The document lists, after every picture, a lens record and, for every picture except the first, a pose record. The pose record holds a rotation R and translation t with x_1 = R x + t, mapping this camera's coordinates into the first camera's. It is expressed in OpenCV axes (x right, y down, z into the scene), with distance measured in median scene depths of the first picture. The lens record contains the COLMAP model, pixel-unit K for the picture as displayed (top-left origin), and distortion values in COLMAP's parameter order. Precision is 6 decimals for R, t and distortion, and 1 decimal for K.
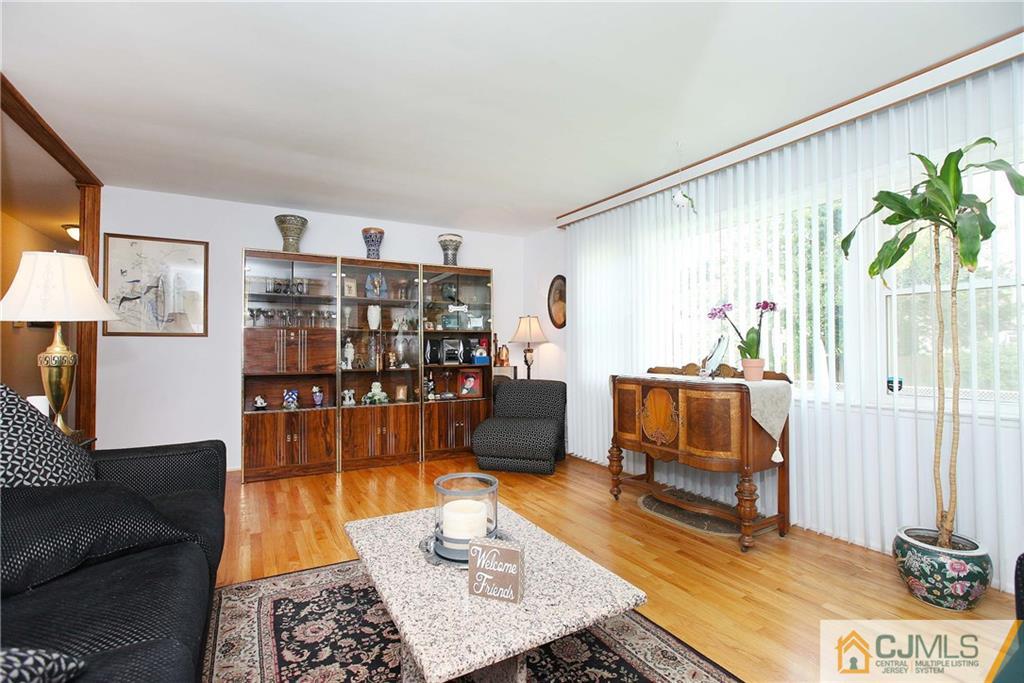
lens RADIAL K [[476.6, 0, 512.0], [0, 476.6, 341.5], [0, 0, 1]] dist [-0.032270, -0.000015]
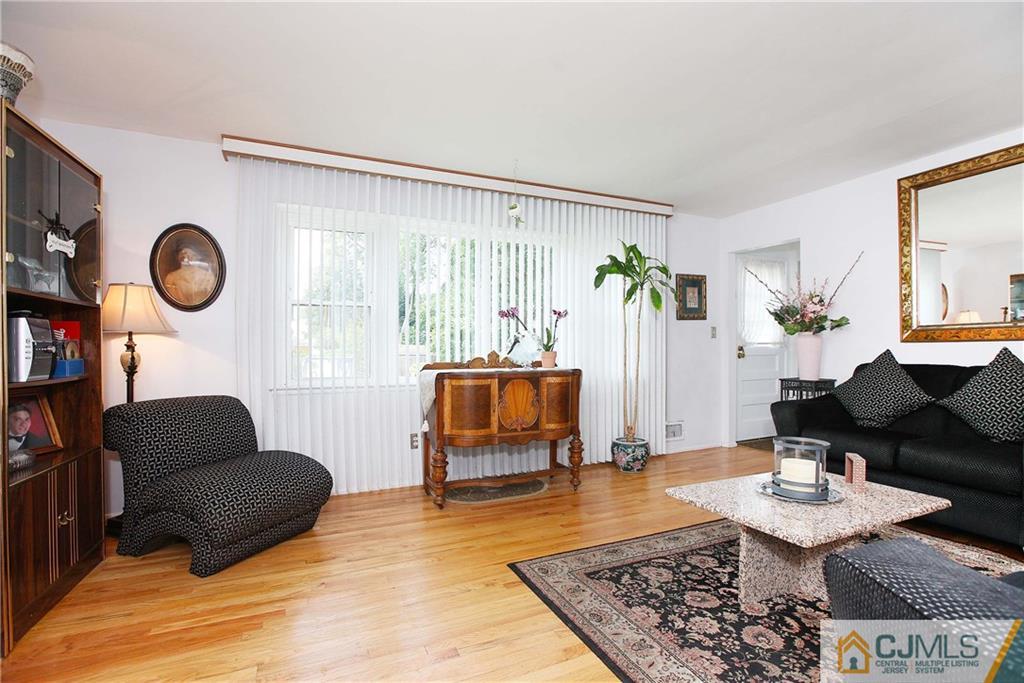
lens RADIAL K [[462.0, 0, 516.3], [0, 462.0, 350.9], [0, 0, 1]] dist [-0.072401, 0.023620]
pose [[0.089847, 0.000478, 0.995955, -1.124955], [-0.009090, 0.999959, 0.000340, 0.049996], [-0.995914, -0.009084, 0.089848, 1.371939]]
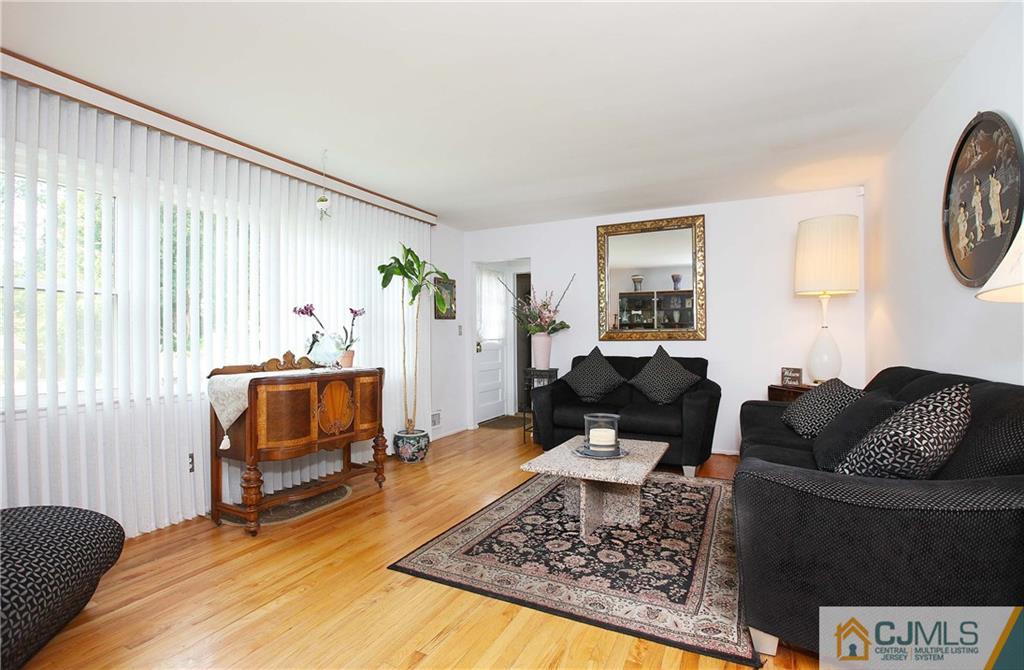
lens RADIAL K [[458.6, 0, 512.0], [0, 458.6, 335.0], [0, 0, 1]] dist [-0.069601, 0.018565]
pose [[-0.556811, 0.012993, 0.830537, -1.108335], [-0.005371, 0.999800, -0.019242, 0.022024], [-0.830622, -0.015175, -0.556631, 1.861811]]
